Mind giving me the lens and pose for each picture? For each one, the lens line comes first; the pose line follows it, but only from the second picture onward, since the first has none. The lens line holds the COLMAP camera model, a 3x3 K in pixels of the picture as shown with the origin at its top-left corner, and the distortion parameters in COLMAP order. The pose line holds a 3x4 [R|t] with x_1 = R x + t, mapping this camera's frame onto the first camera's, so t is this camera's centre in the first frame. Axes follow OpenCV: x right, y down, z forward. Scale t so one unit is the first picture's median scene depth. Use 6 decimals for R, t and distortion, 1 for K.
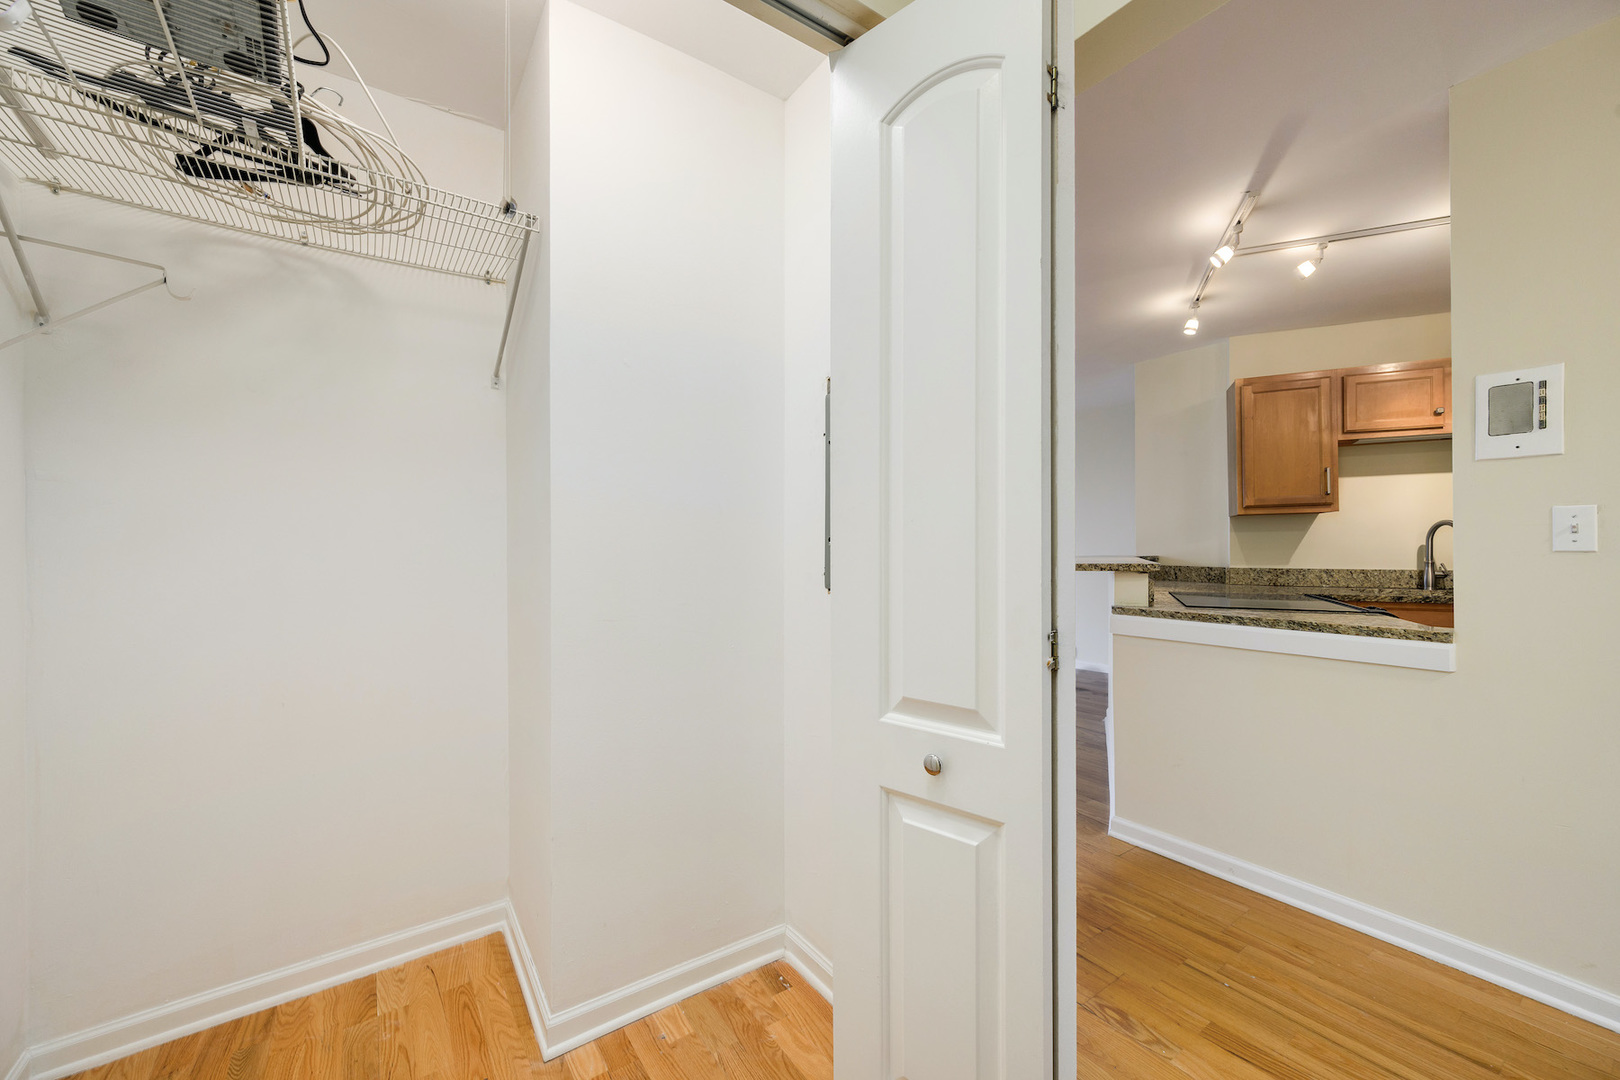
lens RADIAL K [[606.7, 0, 855.4], [0, 606.7, 541.4], [0, 0, 1]] dist [-0.000473, -0.000058]
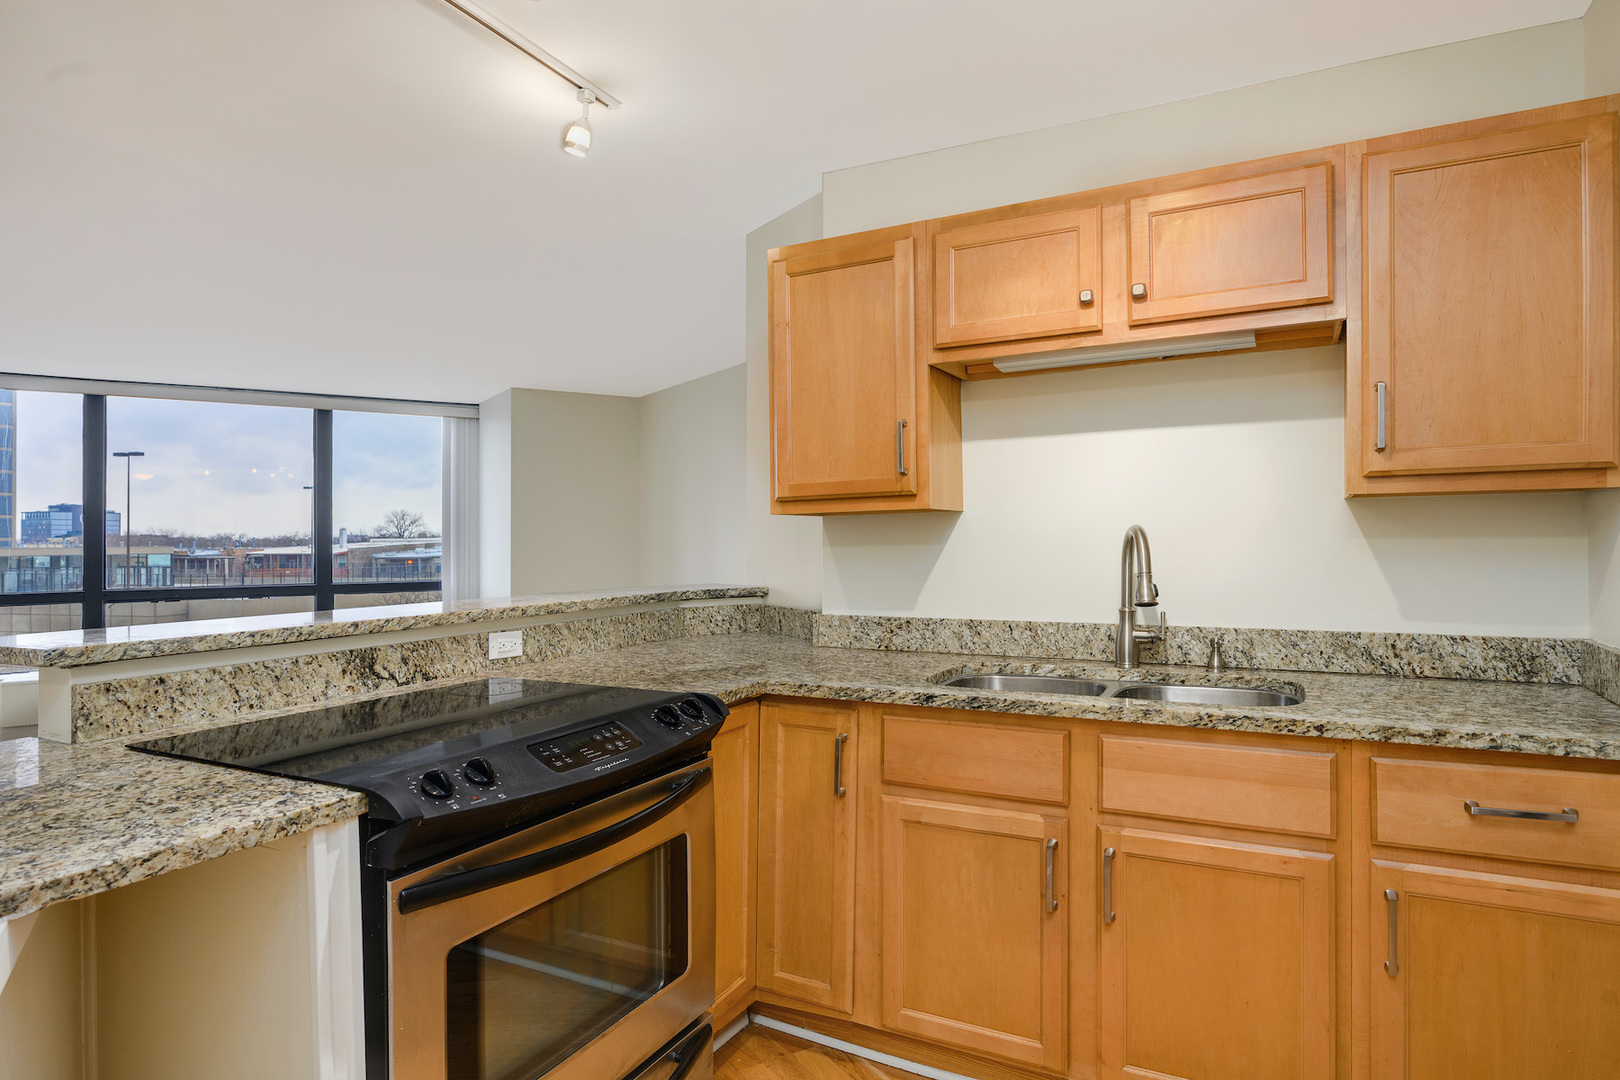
lens RADIAL K [[853.6, 0, 792.6], [0, 853.6, 542.4], [0, 0, 1]] dist [0.000307, -0.000324]
pose [[0.997927, -0.007178, -0.063960, 0.683947], [0.007641, 0.999946, 0.006984, -0.025677], [0.063907, -0.007458, 0.997928, 0.281662]]
